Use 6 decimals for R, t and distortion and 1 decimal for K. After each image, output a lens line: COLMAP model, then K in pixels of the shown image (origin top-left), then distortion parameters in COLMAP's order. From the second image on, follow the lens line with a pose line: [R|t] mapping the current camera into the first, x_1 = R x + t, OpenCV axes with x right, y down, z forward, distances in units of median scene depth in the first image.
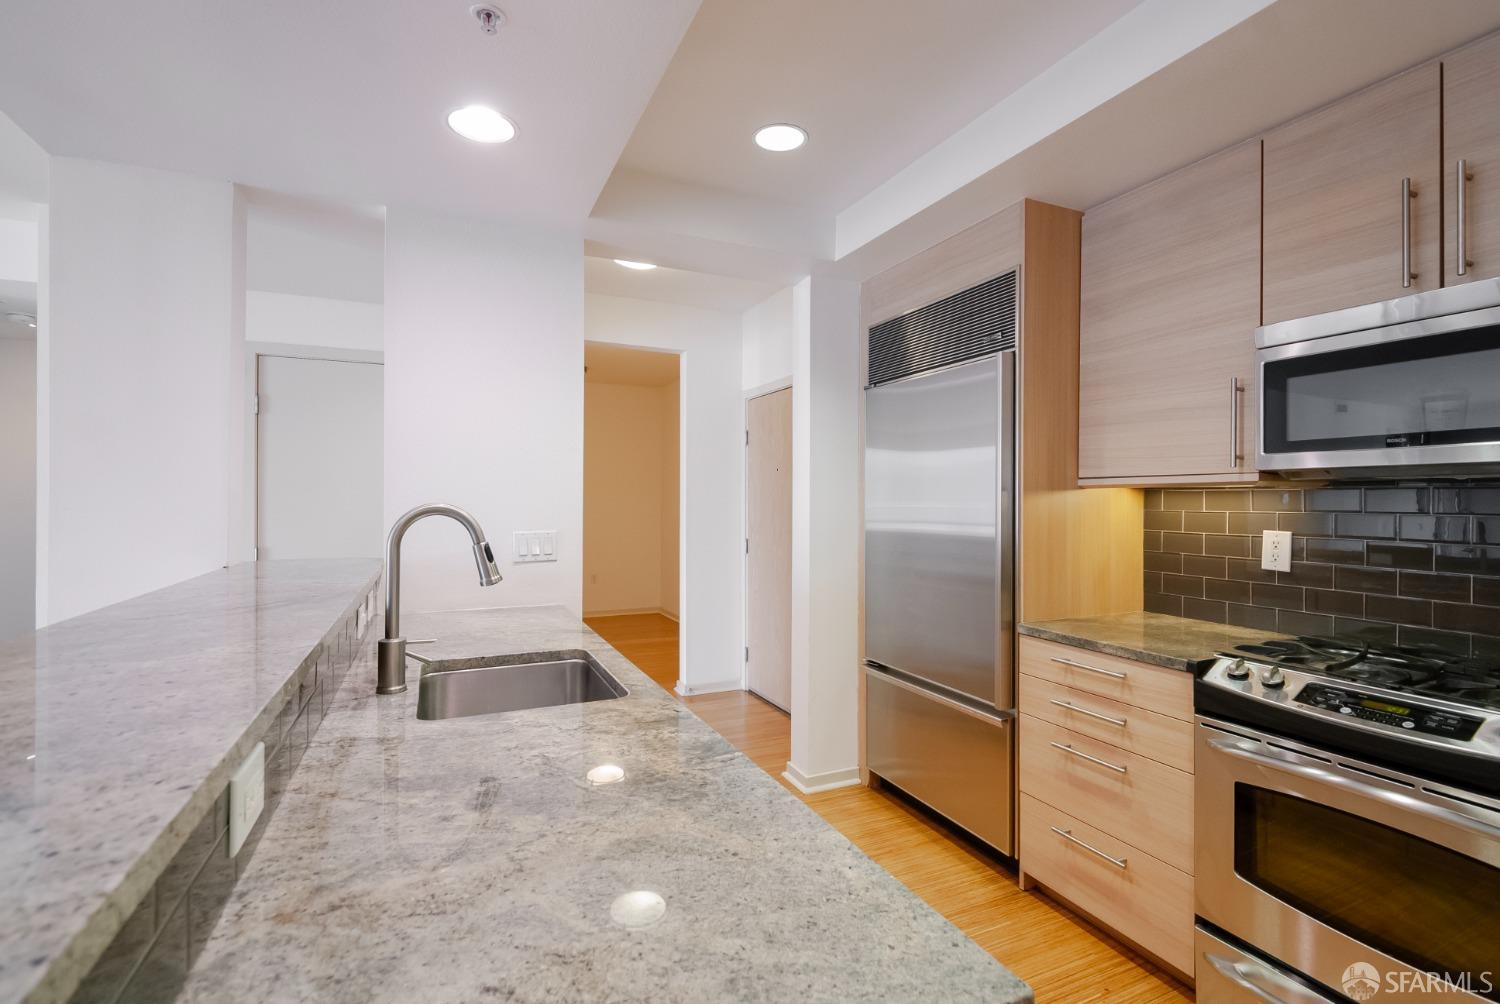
lens RADIAL K [[721.2, 0, 750.0], [0, 721.2, 502.0], [0, 0, 1]] dist [-0.001750, -0.000407]
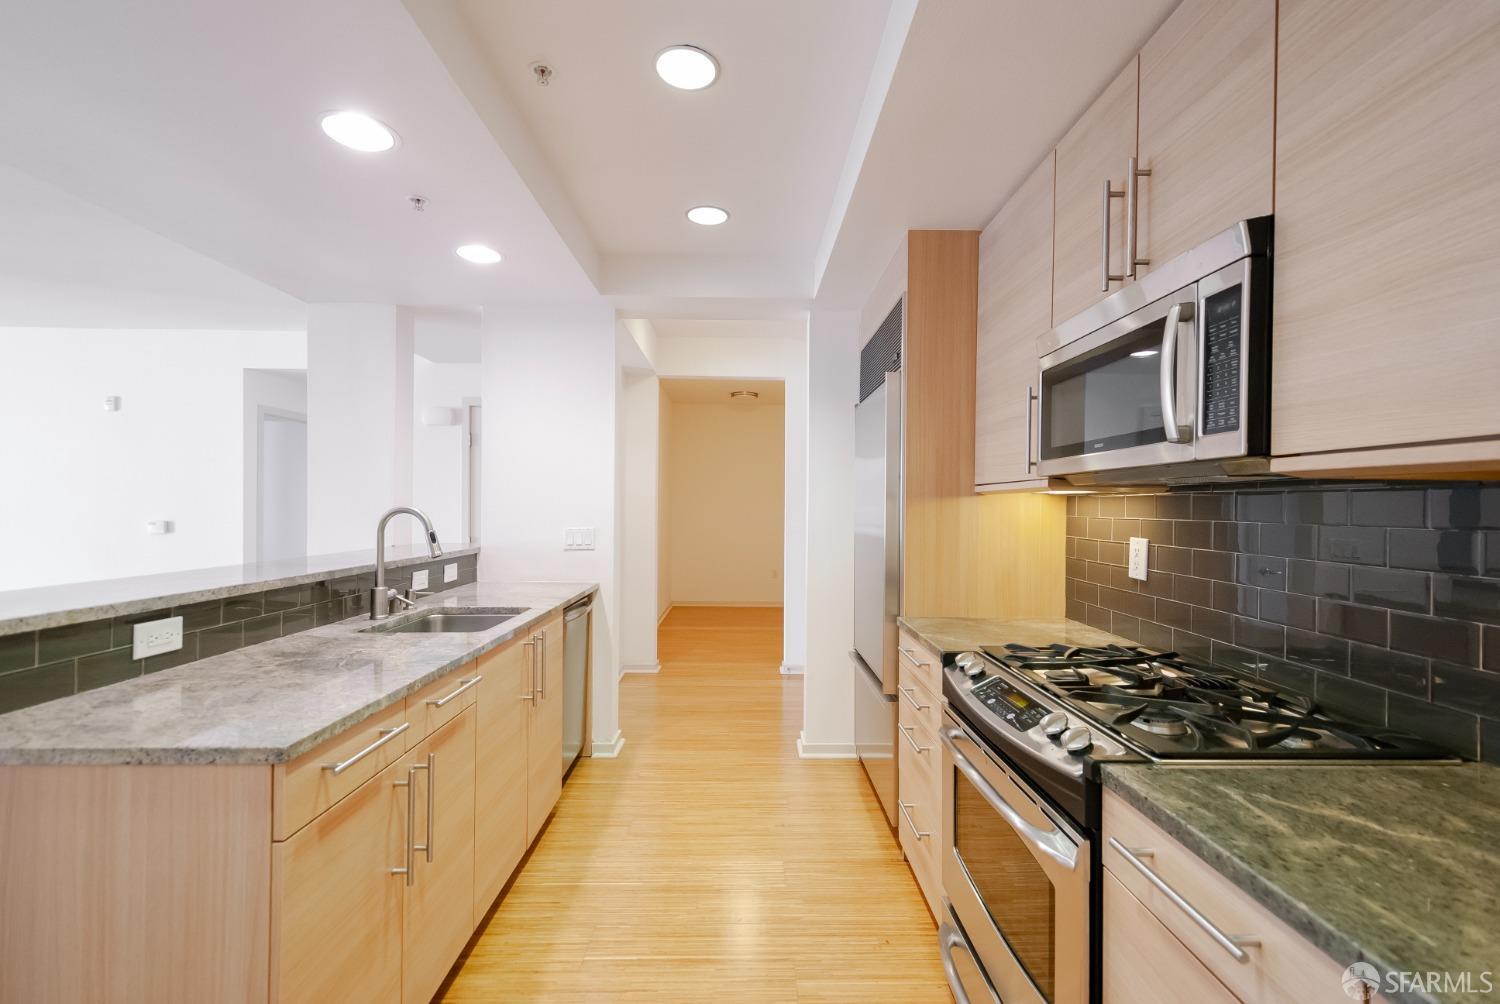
lens RADIAL K [[689.9, 0, 752.7], [0, 689.9, 508.9], [0, 0, 1]] dist [0.005321, 0.000161]
pose [[0.905697, 0.004448, -0.423903, 0.617849], [-0.004046, 0.999990, 0.001850, 0.001758], [0.423907, 0.000039, 0.905706, -0.052559]]
